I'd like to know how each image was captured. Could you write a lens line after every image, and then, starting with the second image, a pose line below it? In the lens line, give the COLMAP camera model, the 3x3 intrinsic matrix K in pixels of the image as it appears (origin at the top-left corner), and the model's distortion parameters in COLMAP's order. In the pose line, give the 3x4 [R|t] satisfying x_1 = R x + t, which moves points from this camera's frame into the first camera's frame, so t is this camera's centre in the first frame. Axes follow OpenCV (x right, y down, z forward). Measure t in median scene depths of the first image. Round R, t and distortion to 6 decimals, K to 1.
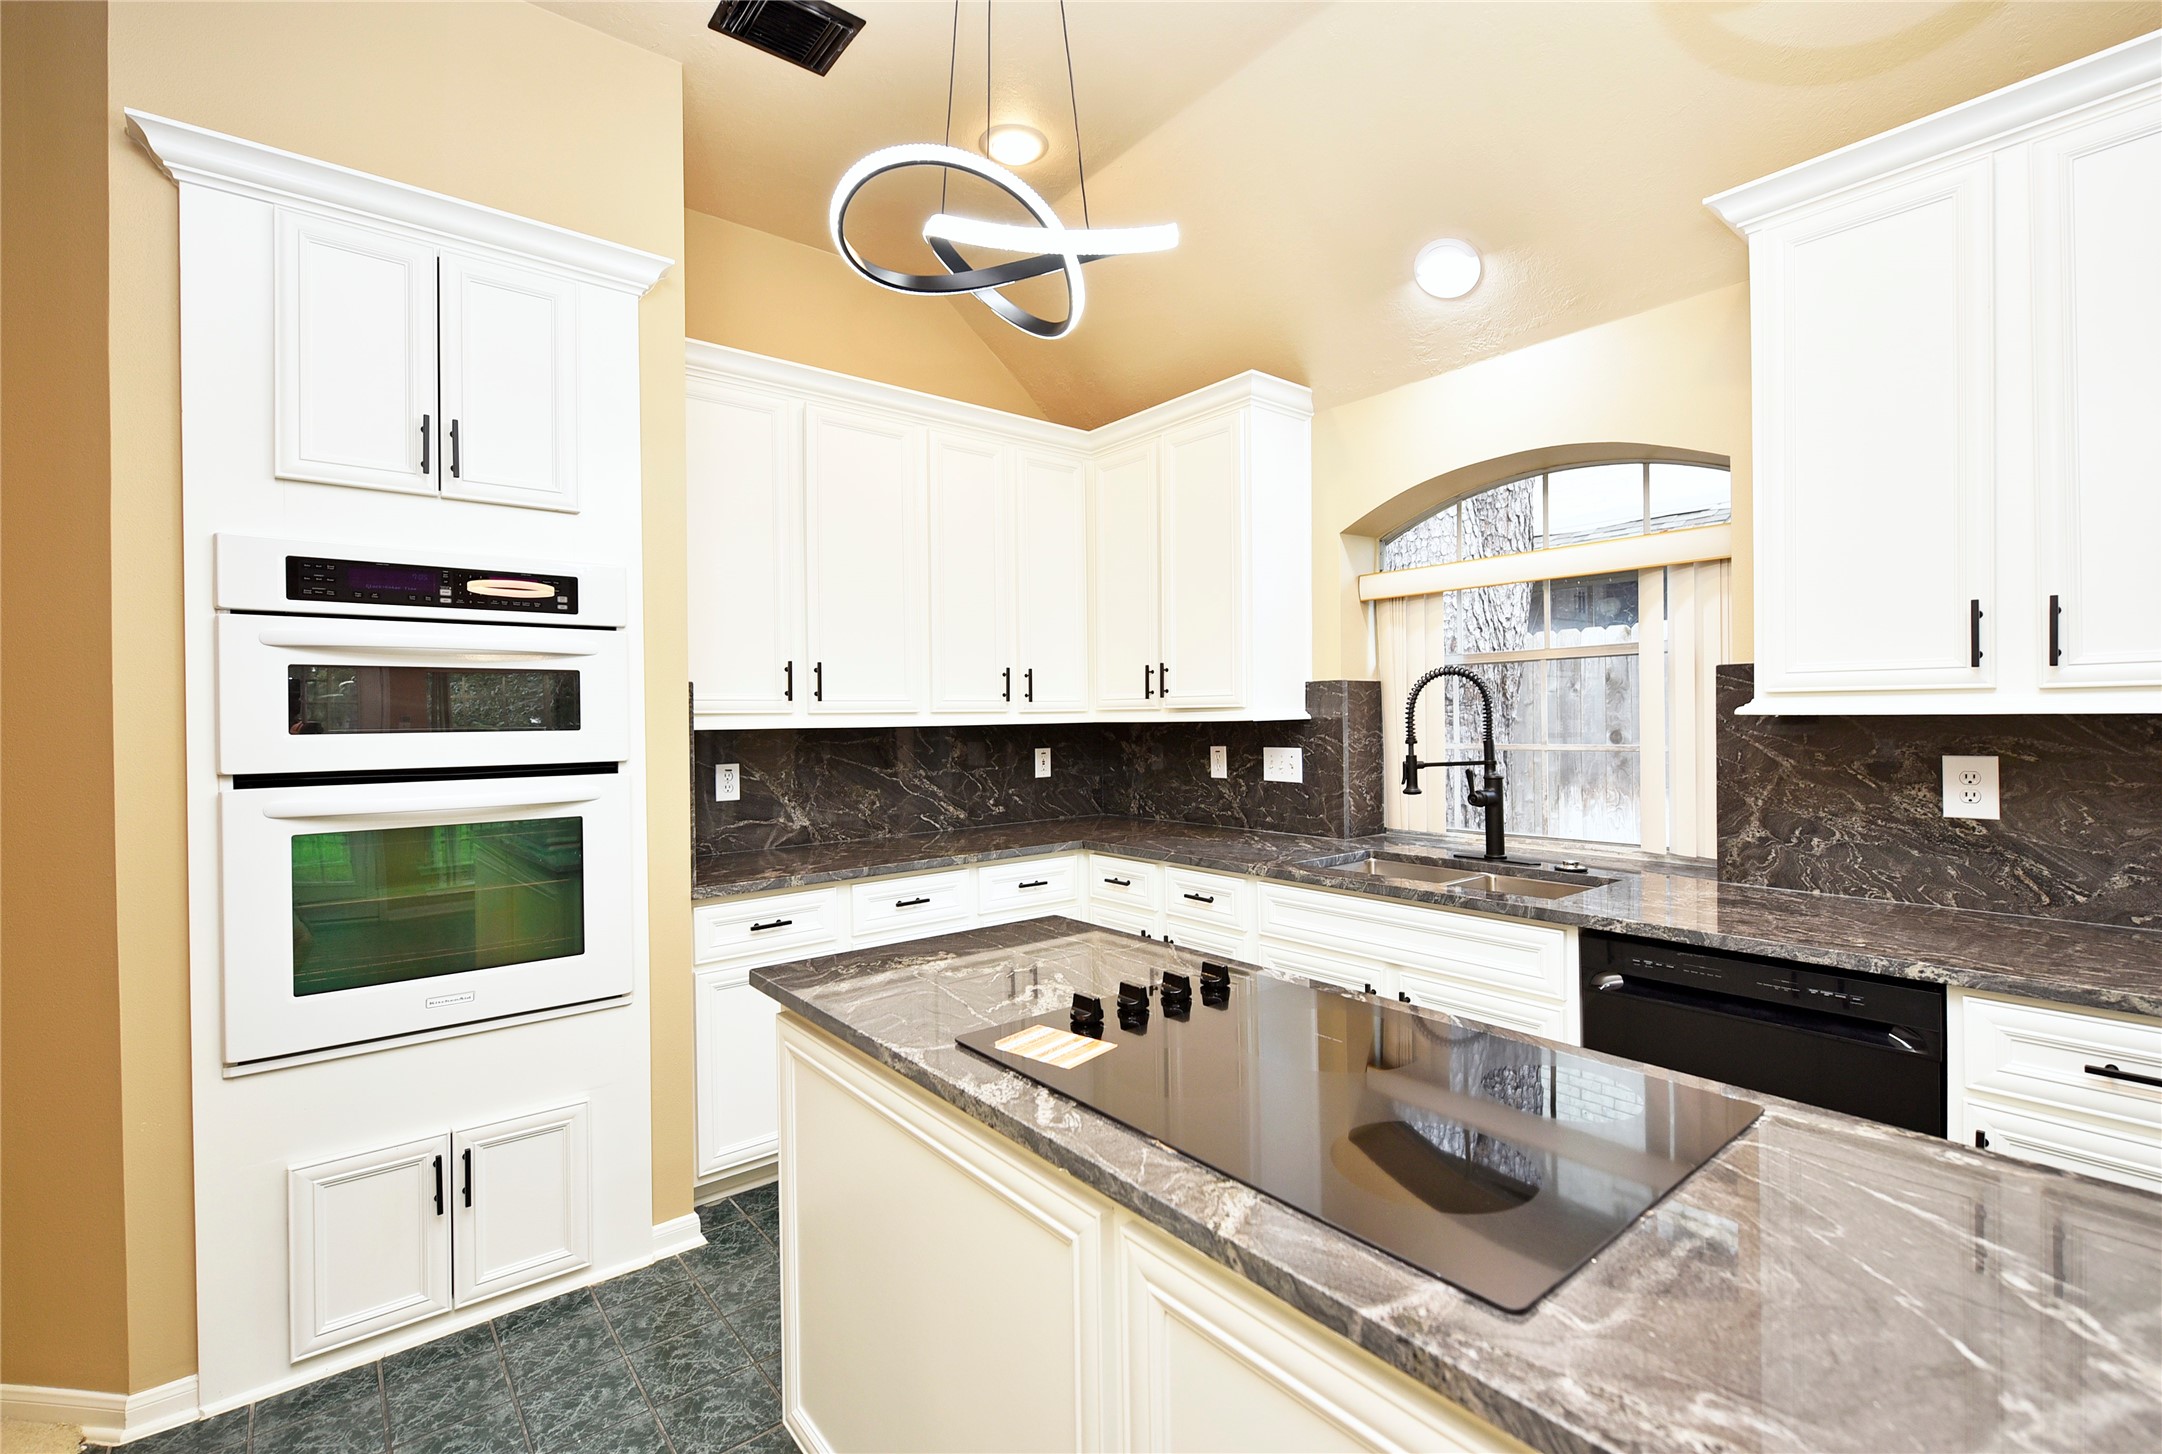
lens RADIAL K [[979.2, 0, 1079.9], [0, 979.2, 719.8], [0, 0, 1]] dist [0.002539, 0.000475]
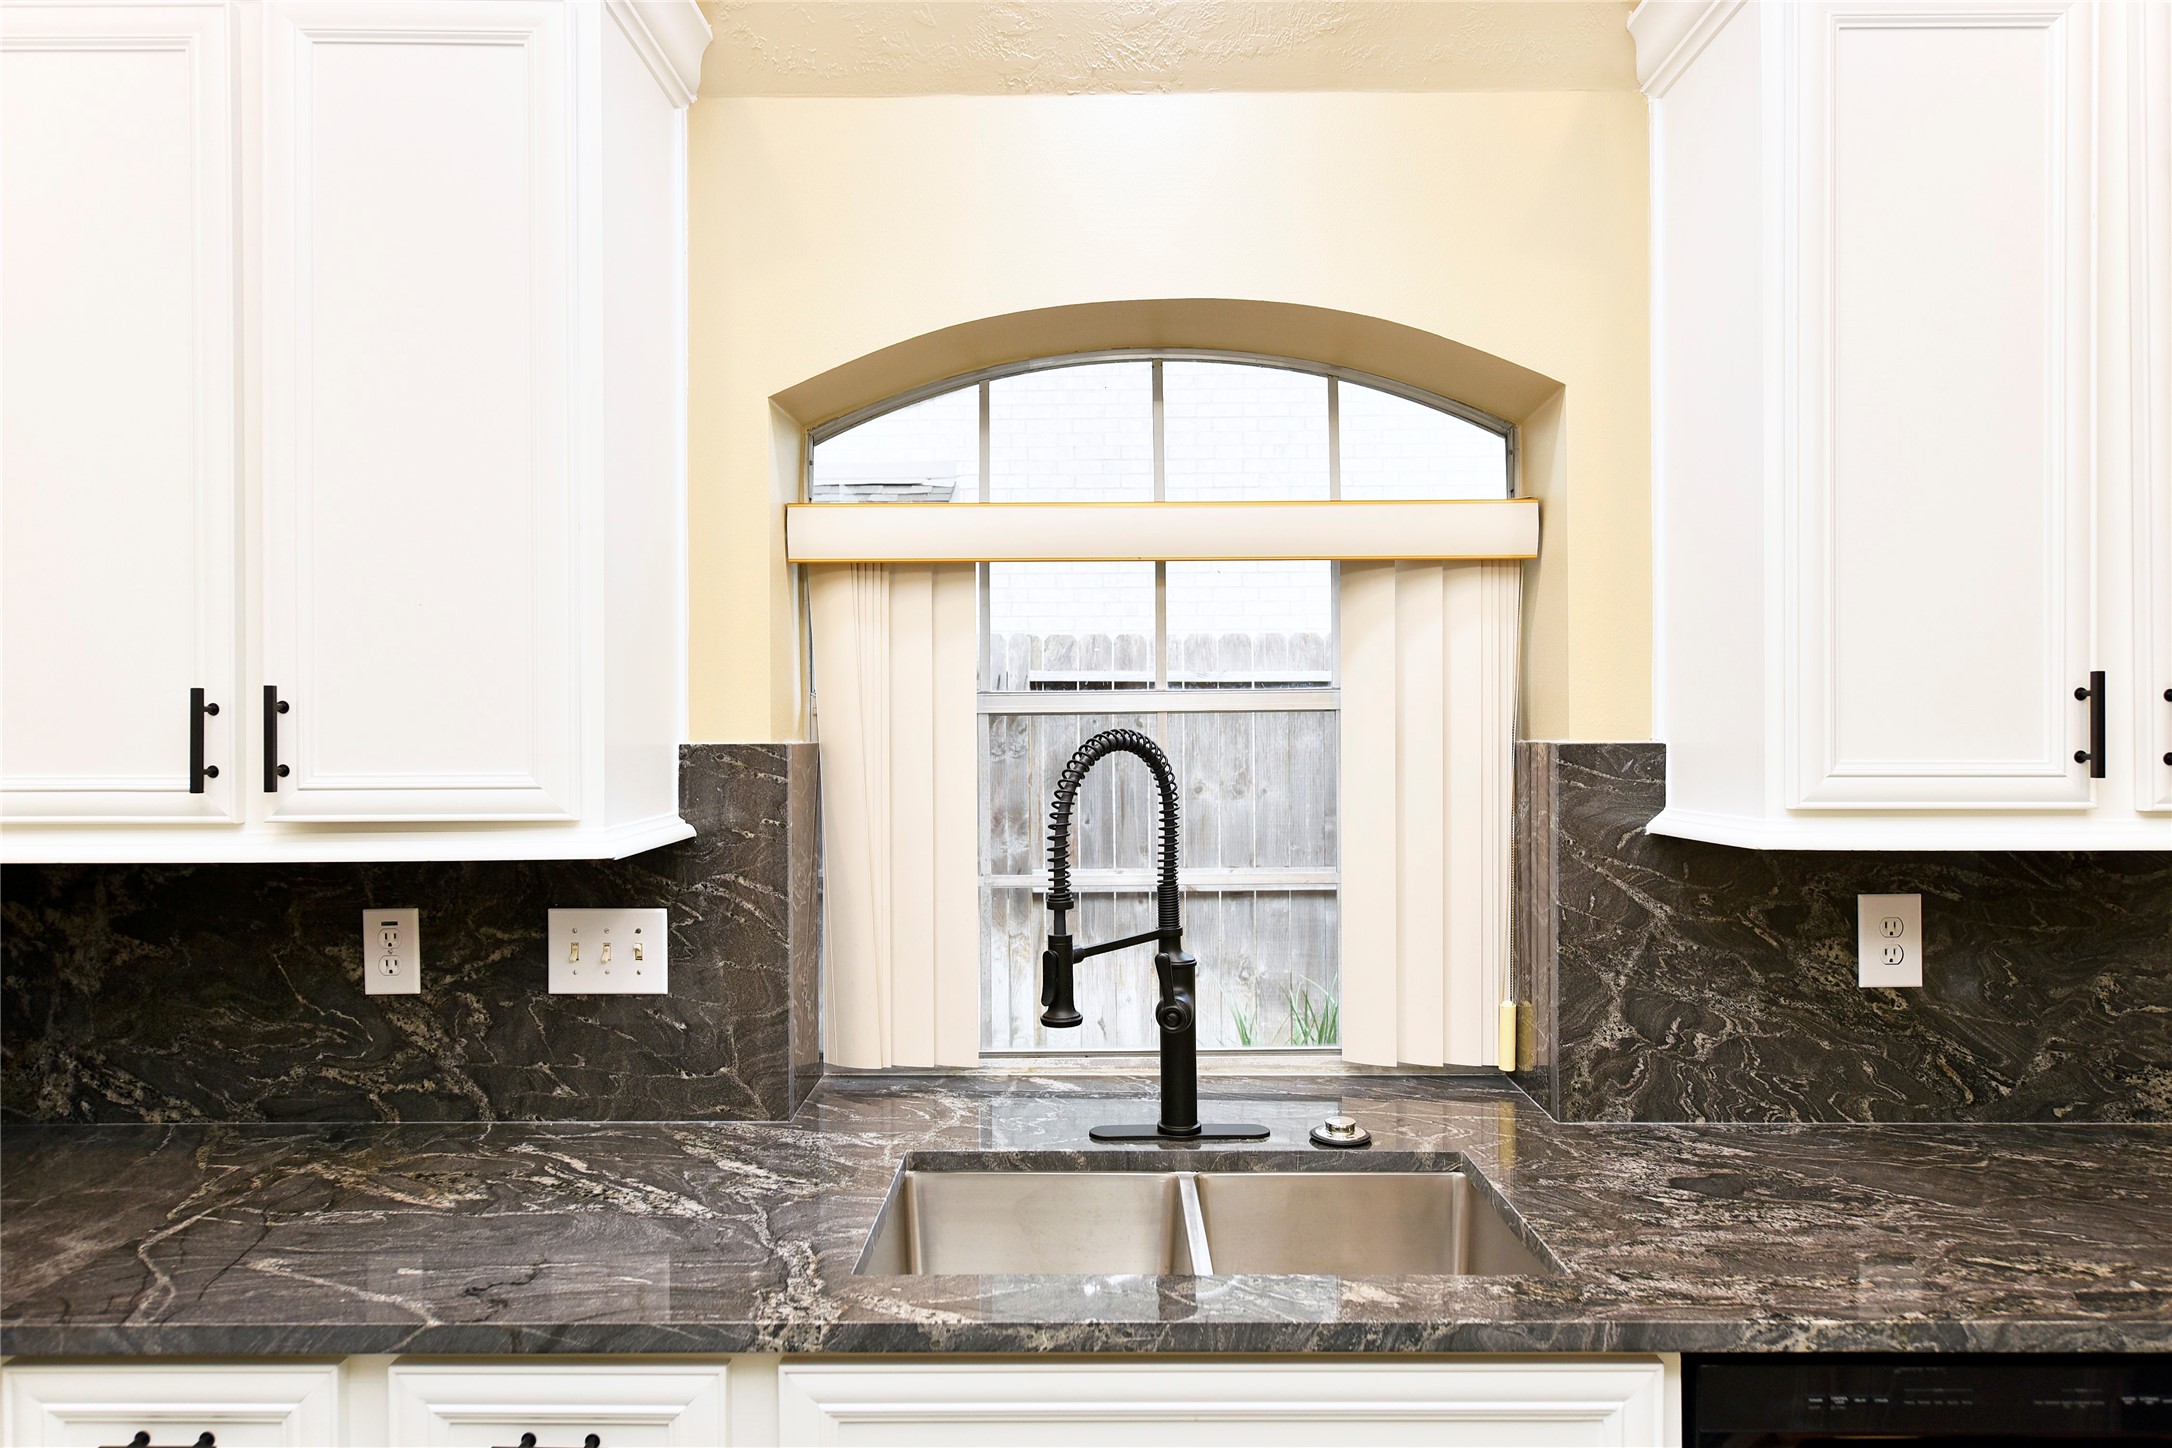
lens RADIAL K [[1298.5, 0, 1087.8], [0, 1298.5, 734.0], [0, 0, 1]] dist [-0.004559, 0.004056]
pose [[0.634107, 0.006497, 0.773218, -0.119854], [-0.001834, 0.999975, -0.006898, -0.060802], [-0.773243, 0.002956, 0.634103, 0.794600]]
